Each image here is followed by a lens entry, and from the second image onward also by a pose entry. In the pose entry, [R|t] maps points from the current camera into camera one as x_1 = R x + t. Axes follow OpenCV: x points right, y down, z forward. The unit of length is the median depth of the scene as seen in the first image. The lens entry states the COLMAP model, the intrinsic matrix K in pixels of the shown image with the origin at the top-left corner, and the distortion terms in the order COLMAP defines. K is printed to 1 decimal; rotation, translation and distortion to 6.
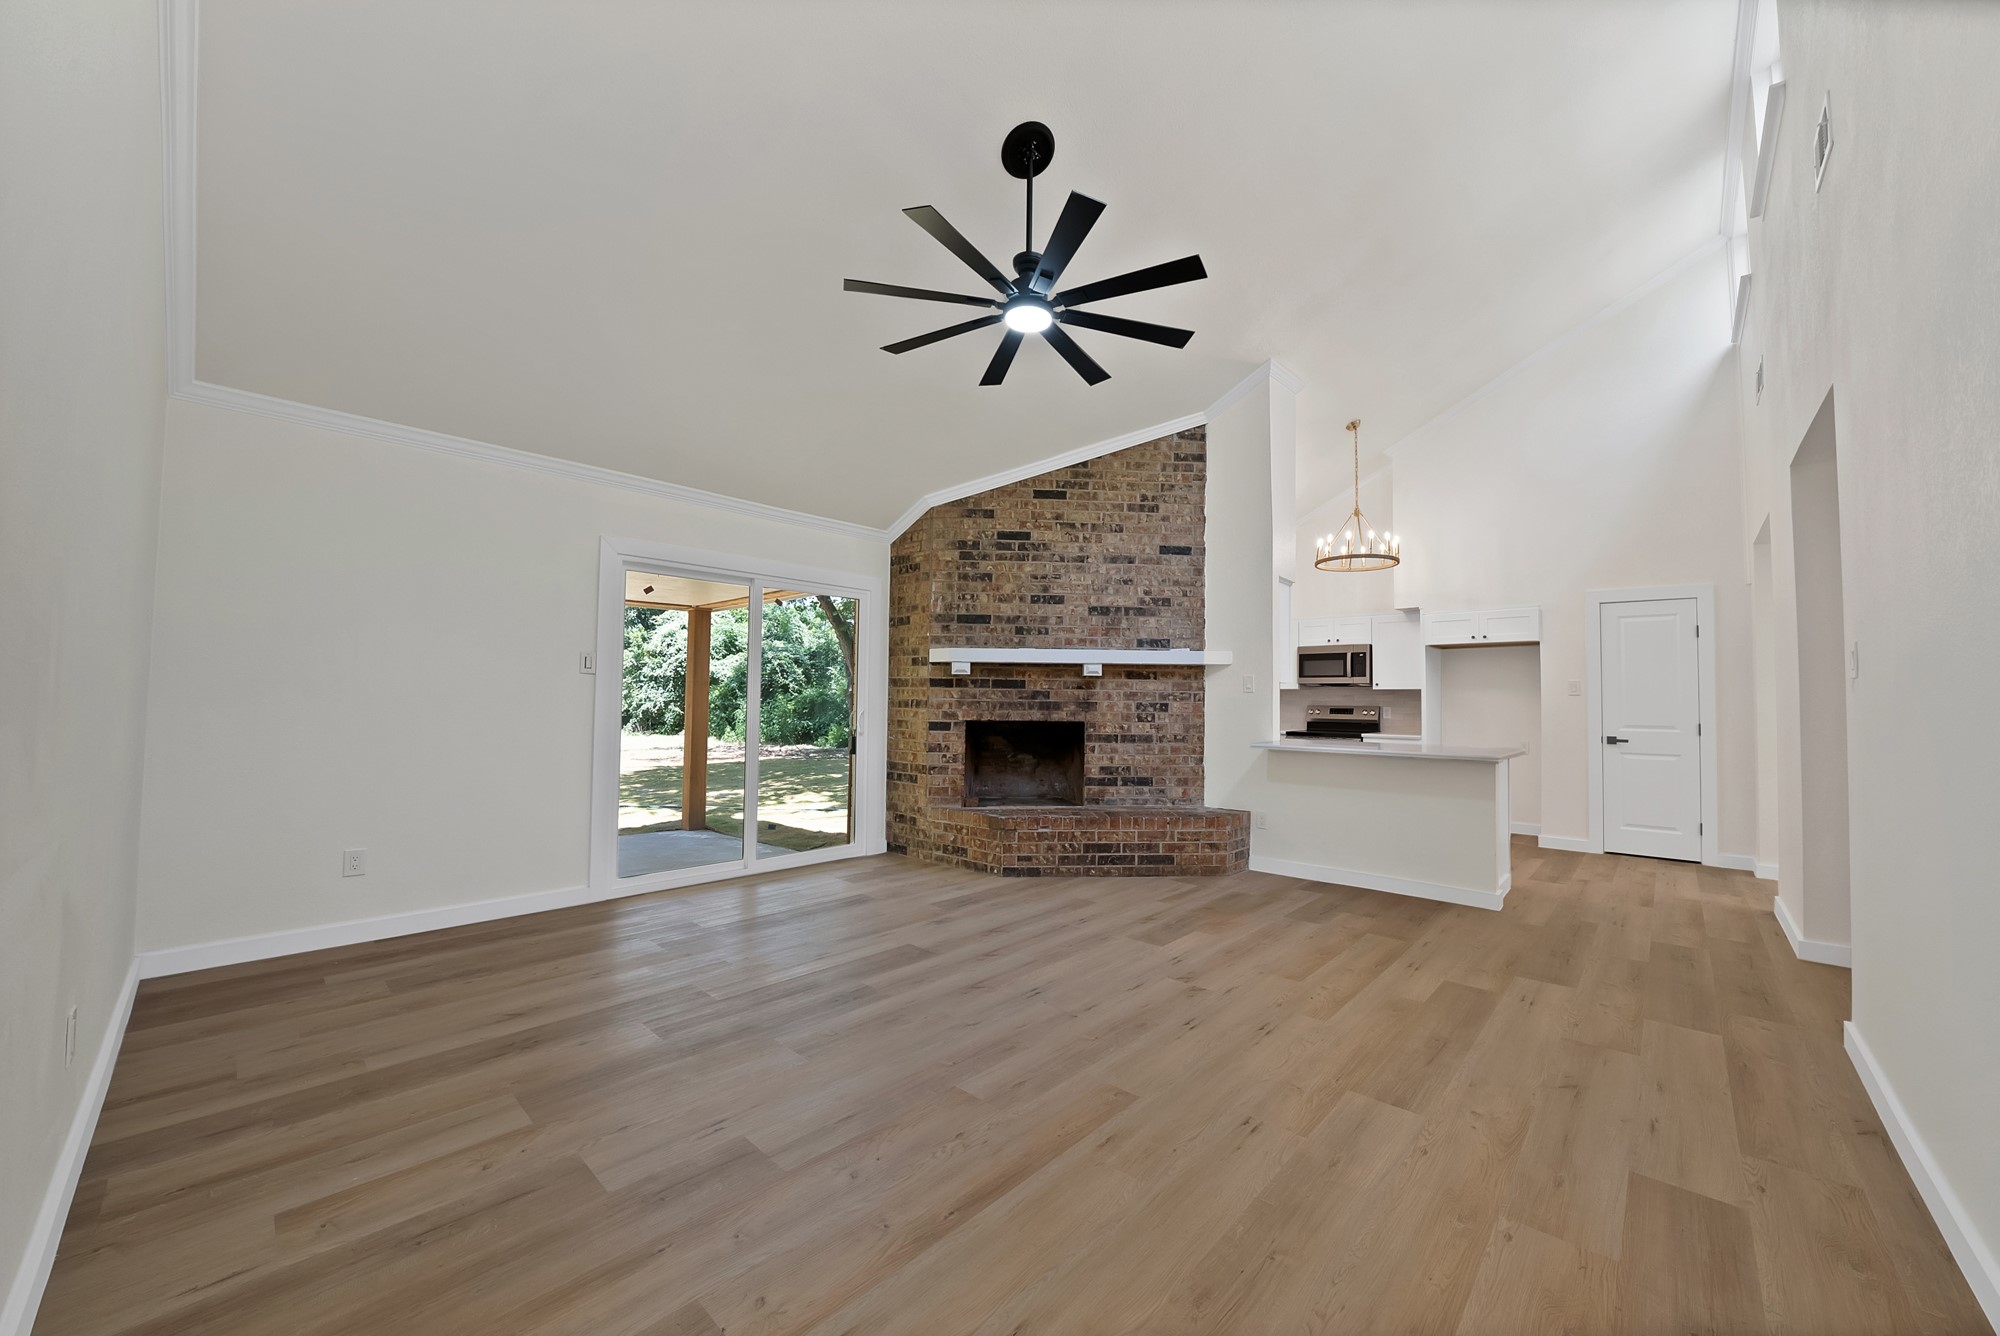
lens RADIAL K [[717.2, 0, 1028.9], [0, 717.2, 673.8], [0, 0, 1]] dist [-0.023594, -0.000030]
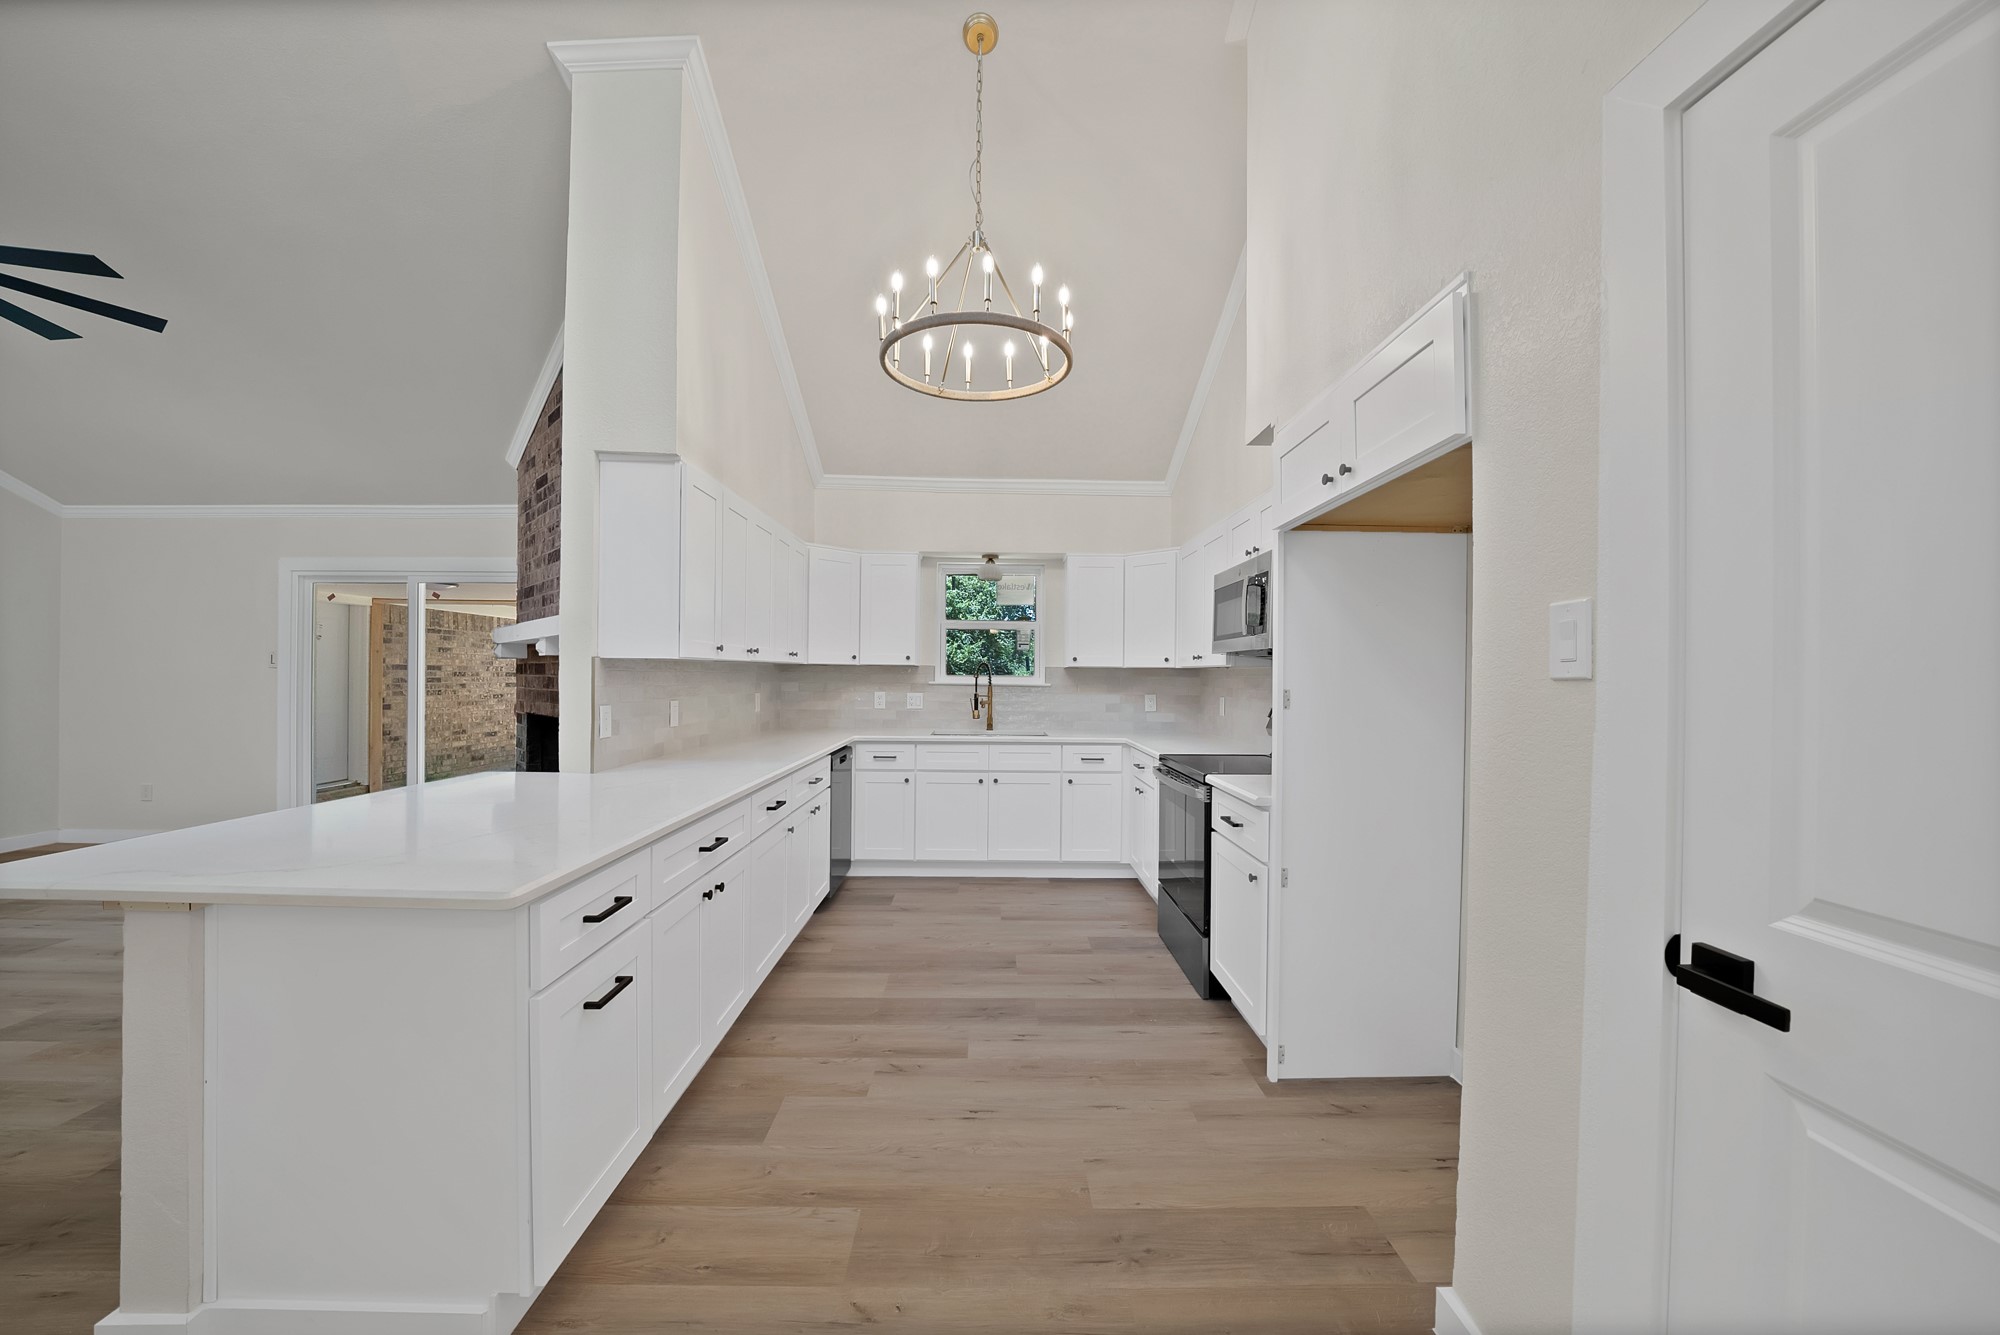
lens RADIAL K [[704.1, 0, 1004.1], [0, 704.1, 676.0], [0, 0, 1]] dist [-0.020719, 0.000043]
pose [[0.679391, -0.007598, -0.733738, 0.890220], [0.028869, 0.999449, 0.016381, 0.024033], [0.733209, -0.032312, 0.679236, 0.845147]]
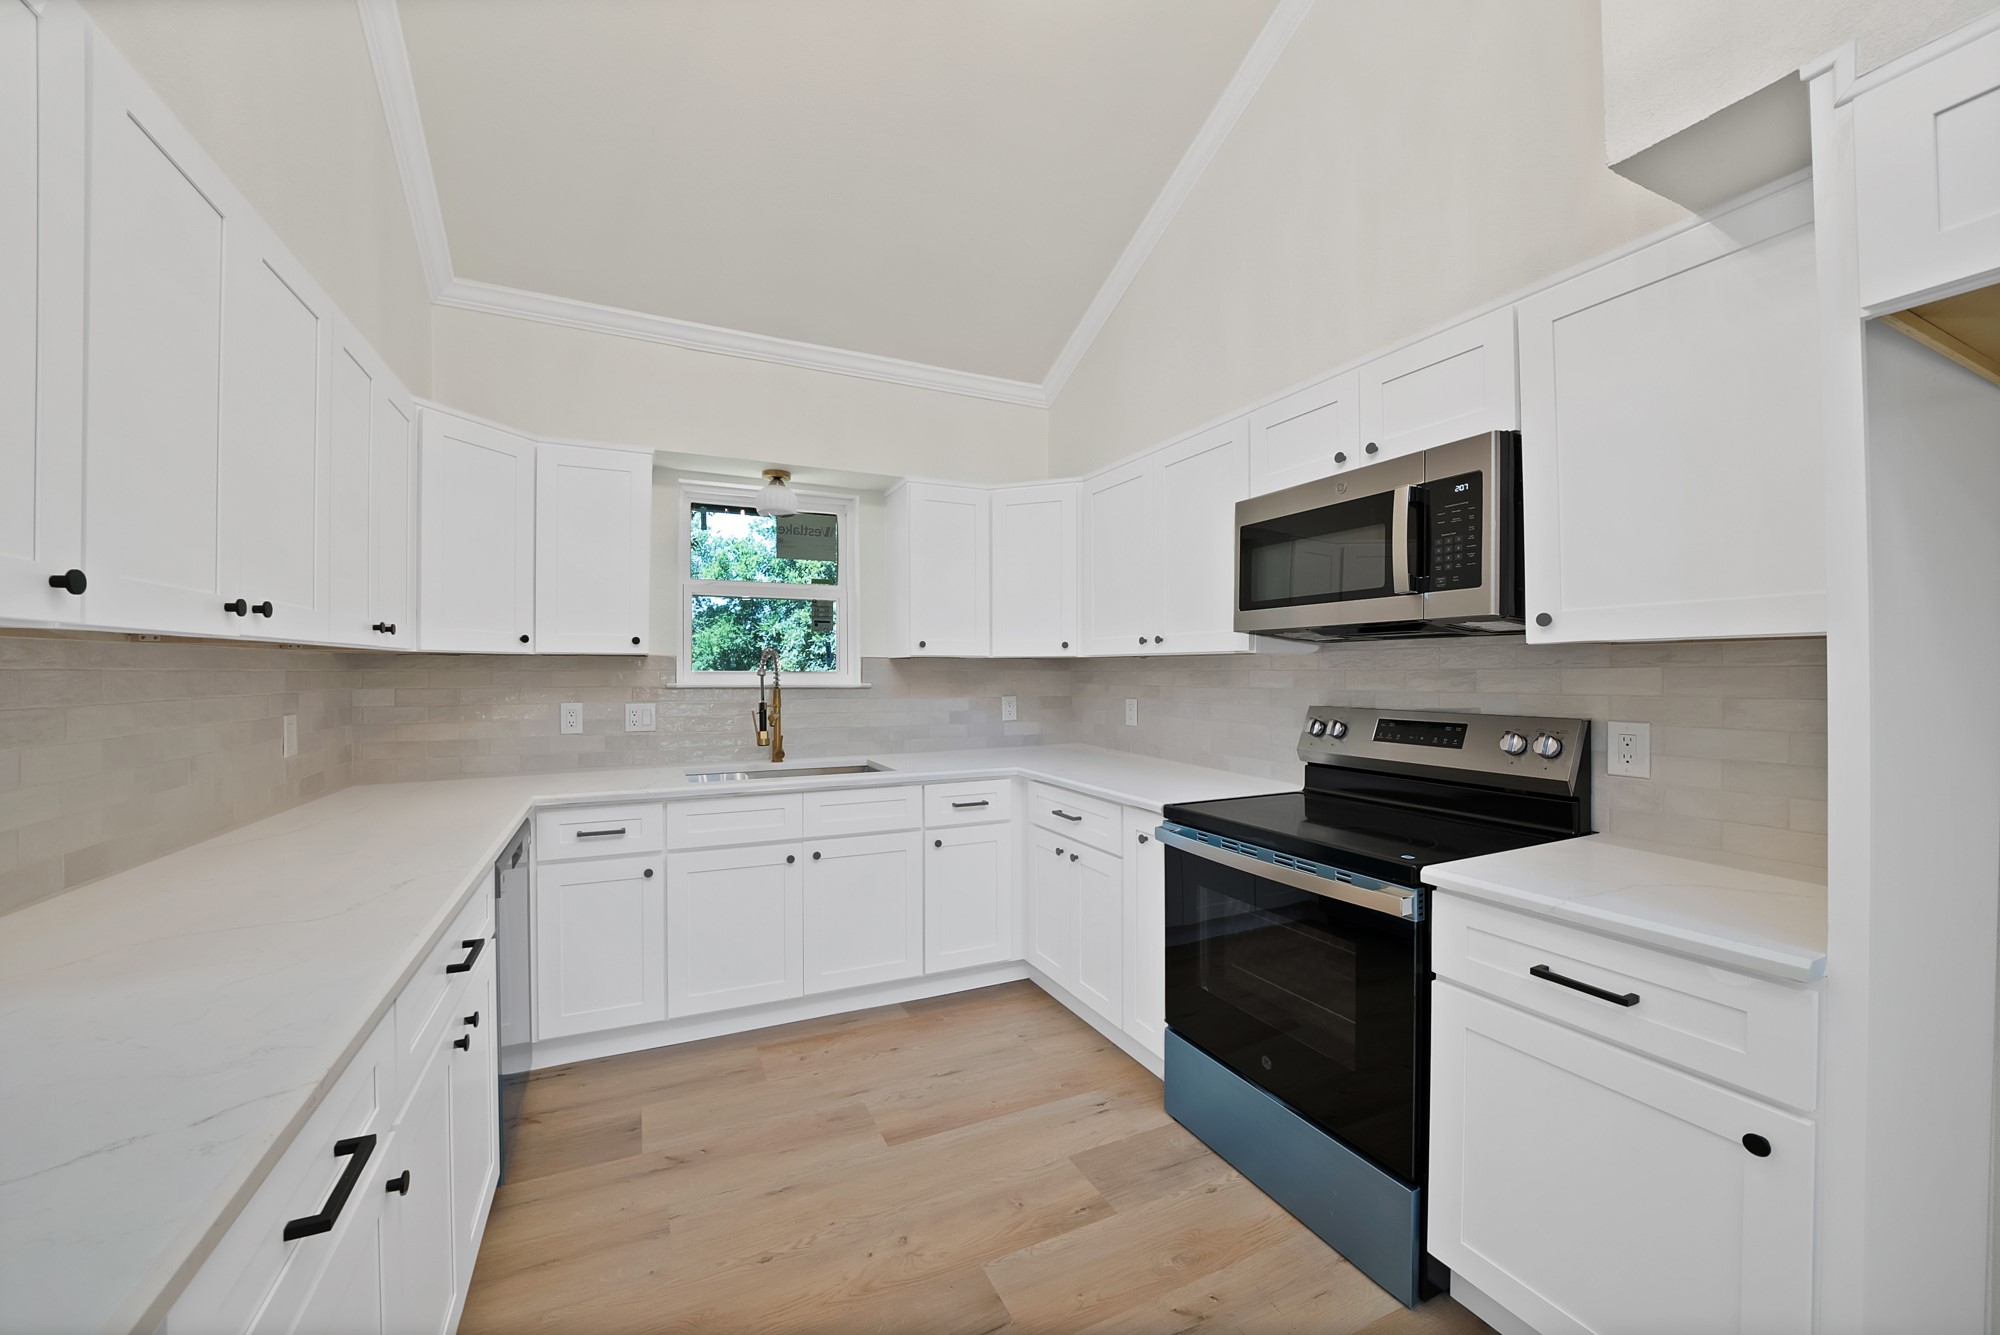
lens RADIAL K [[722.7, 0, 958.4], [0, 722.7, 668.6], [0, 0, 1]] dist [-0.020777, 0.000000]
pose [[0.910142, -0.016067, -0.413985, 0.564221], [0.030306, 0.999153, 0.027849, 0.024298], [0.413187, -0.037892, 0.909857, 0.999411]]
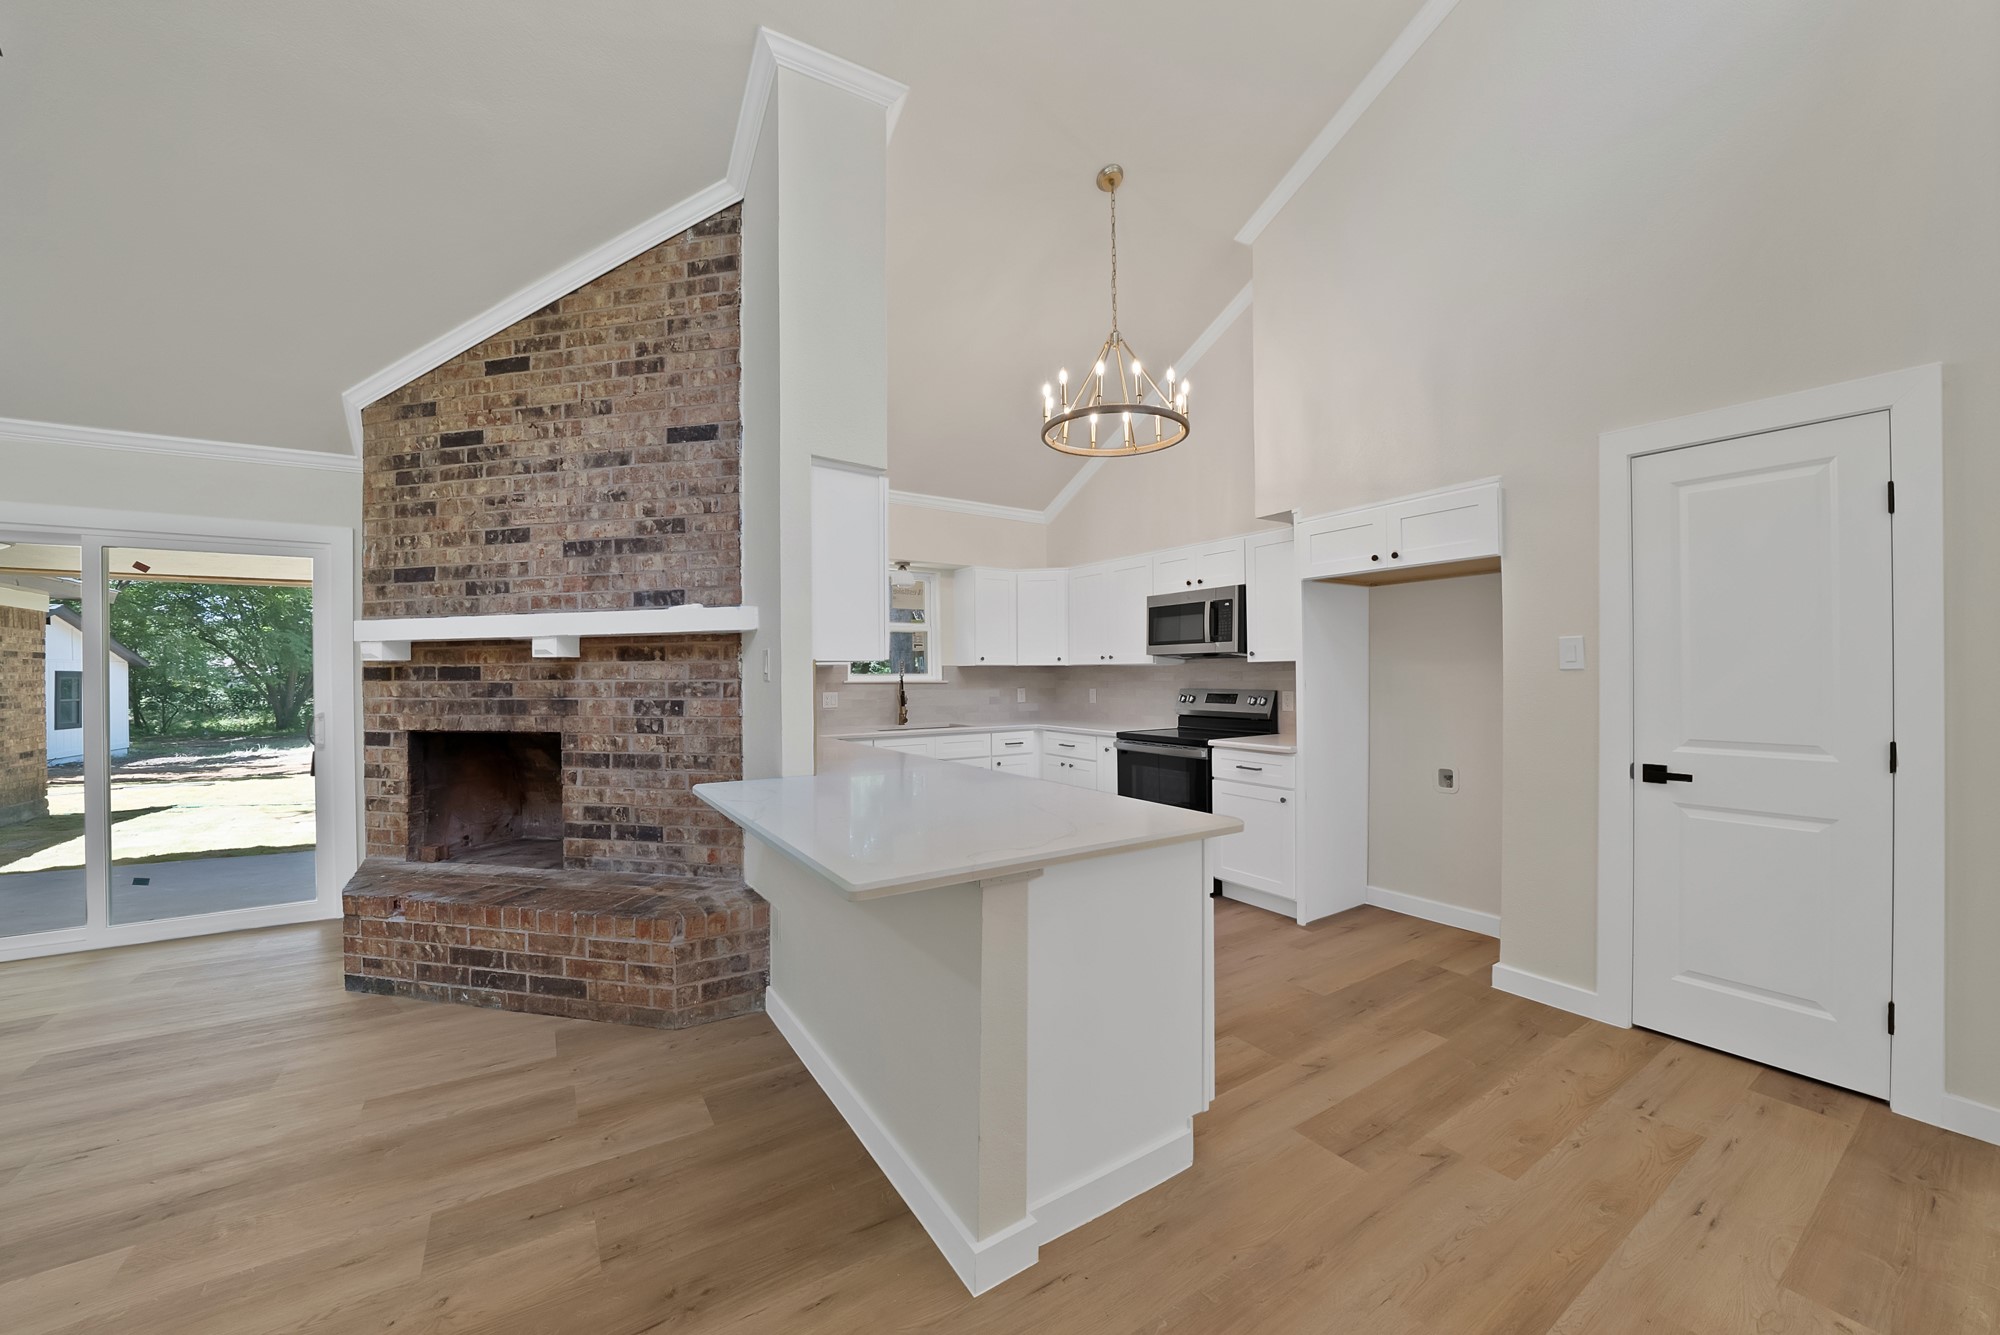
lens RADIAL K [[716.4, 0, 996.9], [0, 716.4, 673.5], [0, 0, 1]] dist [-0.021427, 0.000009]
pose [[0.962789, -0.019634, -0.269539, 0.598711], [0.029679, 0.999007, 0.033242, 0.007425], [0.268619, -0.040004, 0.962415, 0.518854]]
